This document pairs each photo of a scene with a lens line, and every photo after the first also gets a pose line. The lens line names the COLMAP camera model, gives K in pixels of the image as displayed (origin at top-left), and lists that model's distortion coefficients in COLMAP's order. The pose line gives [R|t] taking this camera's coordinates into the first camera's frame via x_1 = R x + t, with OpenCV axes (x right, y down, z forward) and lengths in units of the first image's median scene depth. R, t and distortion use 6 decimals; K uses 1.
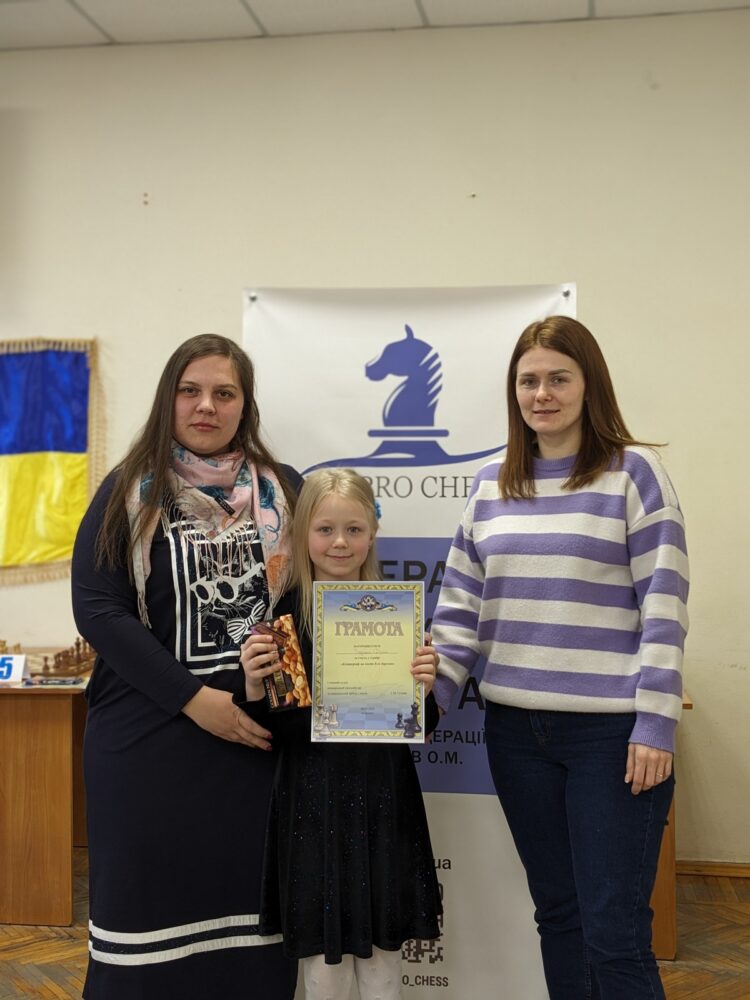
lens RADIAL K [[1279.0, 0, 390.4], [0, 1279.0, 486.6], [0, 0, 1]] dist [0.059096, 0.000000]
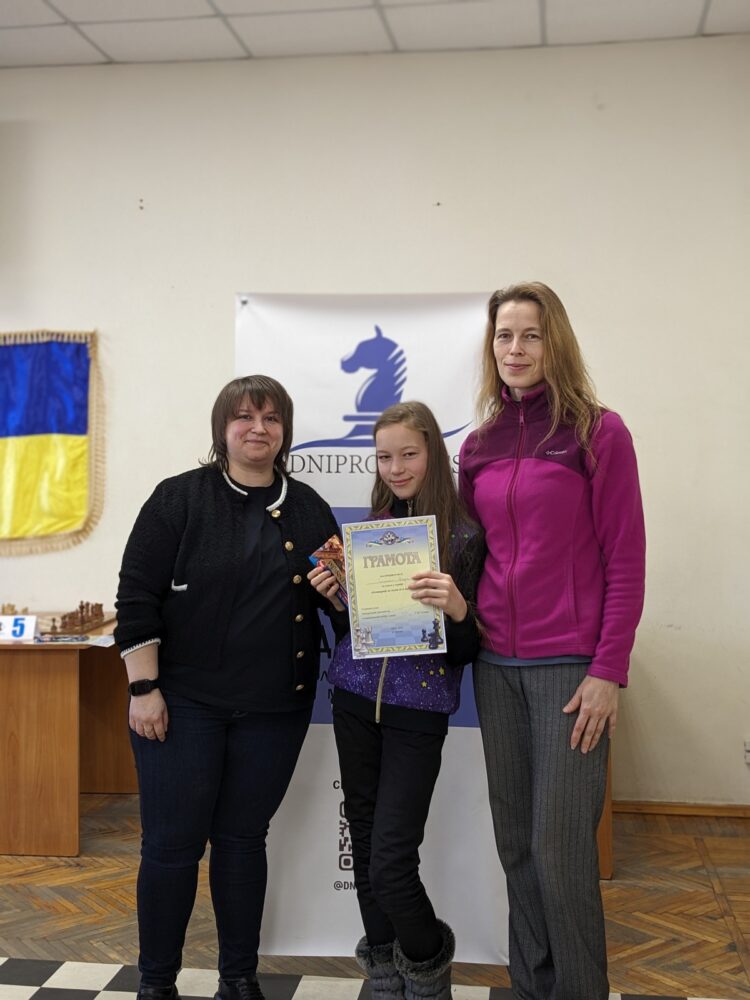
lens RADIAL K [[1279.0, 0, 394.7], [0, 1279.0, 474.5], [0, 0, 1]] dist [0.059096, 0.000000]
pose [[0.999757, 0.000898, 0.022044, 0.002632], [-0.000976, 0.999993, 0.003527, 0.003591], [-0.022040, -0.003548, 0.999751, -0.109920]]
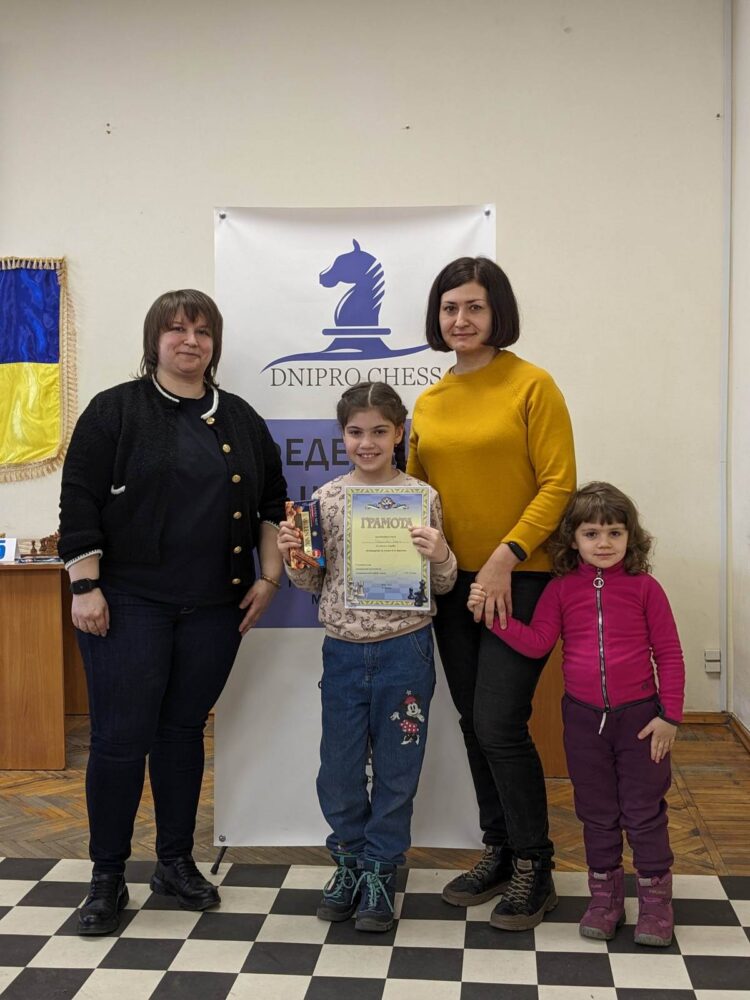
lens RADIAL K [[1279.0, 0, 406.0], [0, 1279.0, 501.7], [0, 0, 1]] dist [0.059096, 0.000000]
pose [[0.997835, -0.011815, 0.064698, -0.012573], [0.007855, 0.998100, 0.061117, 0.029073], [-0.065297, -0.060476, 0.996032, -0.132428]]
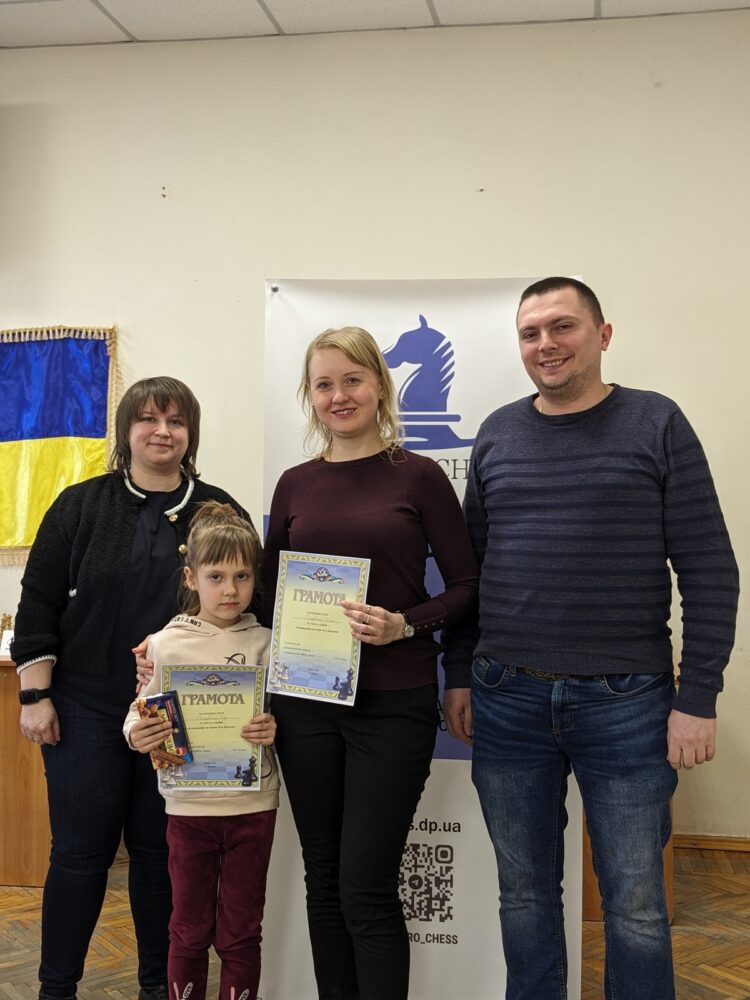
lens RADIAL K [[1279.0, 0, 376.1], [0, 1279.0, 478.9], [0, 0, 1]] dist [0.059096, 0.000000]
pose [[0.999937, 0.005334, -0.009871, -0.008555], [-0.005318, 0.999984, 0.001663, 0.004380], [0.009879, -0.001611, 0.999950, -0.033203]]
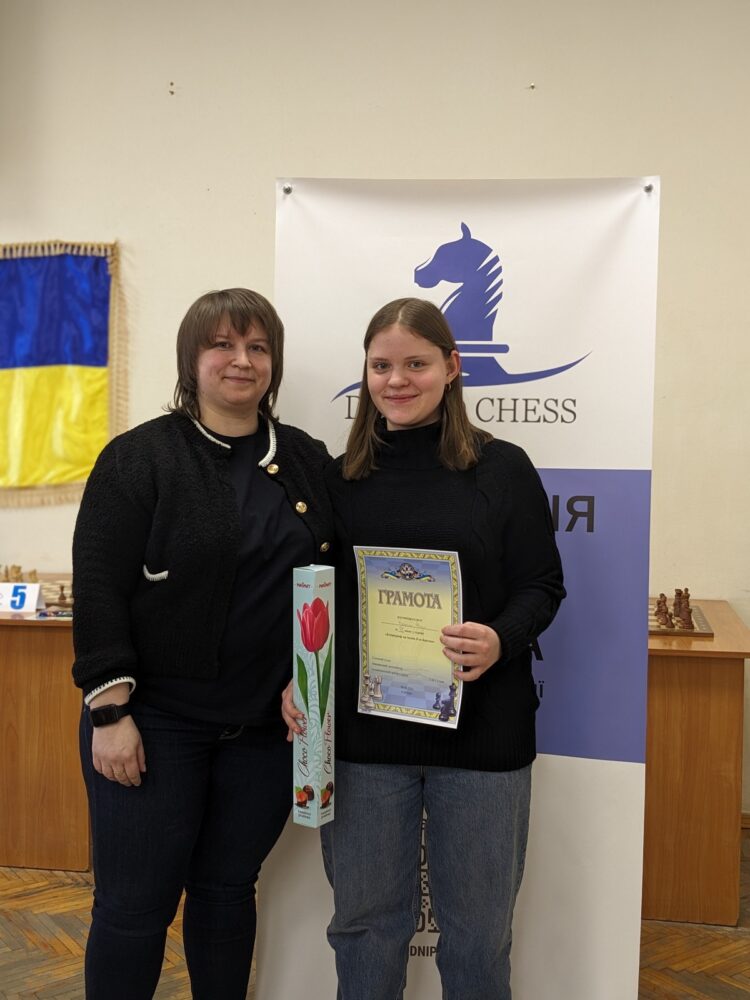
lens RADIAL K [[1279.0, 0, 395.5], [0, 1279.0, 488.1], [0, 0, 1]] dist [0.059096, 0.000000]
pose [[0.999648, 0.016663, -0.020641, -0.008041], [-0.015342, 0.997922, 0.062580, -0.000028], [0.021640, -0.062242, 0.997826, 0.076099]]
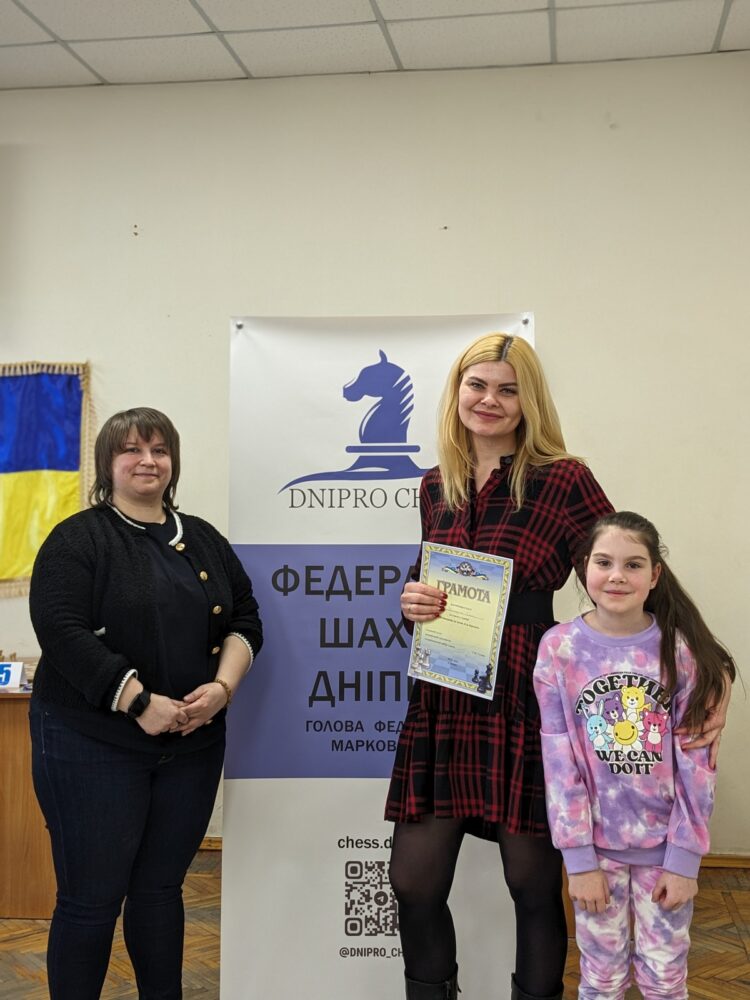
lens RADIAL K [[1279.0, 0, 408.0], [0, 1279.0, 481.5], [0, 0, 1]] dist [0.059096, 0.000000]
pose [[0.999607, -0.005751, 0.027419, 0.003506], [0.006292, 0.999787, -0.019667, 0.005056], [-0.027300, 0.019832, 0.999431, -0.059863]]
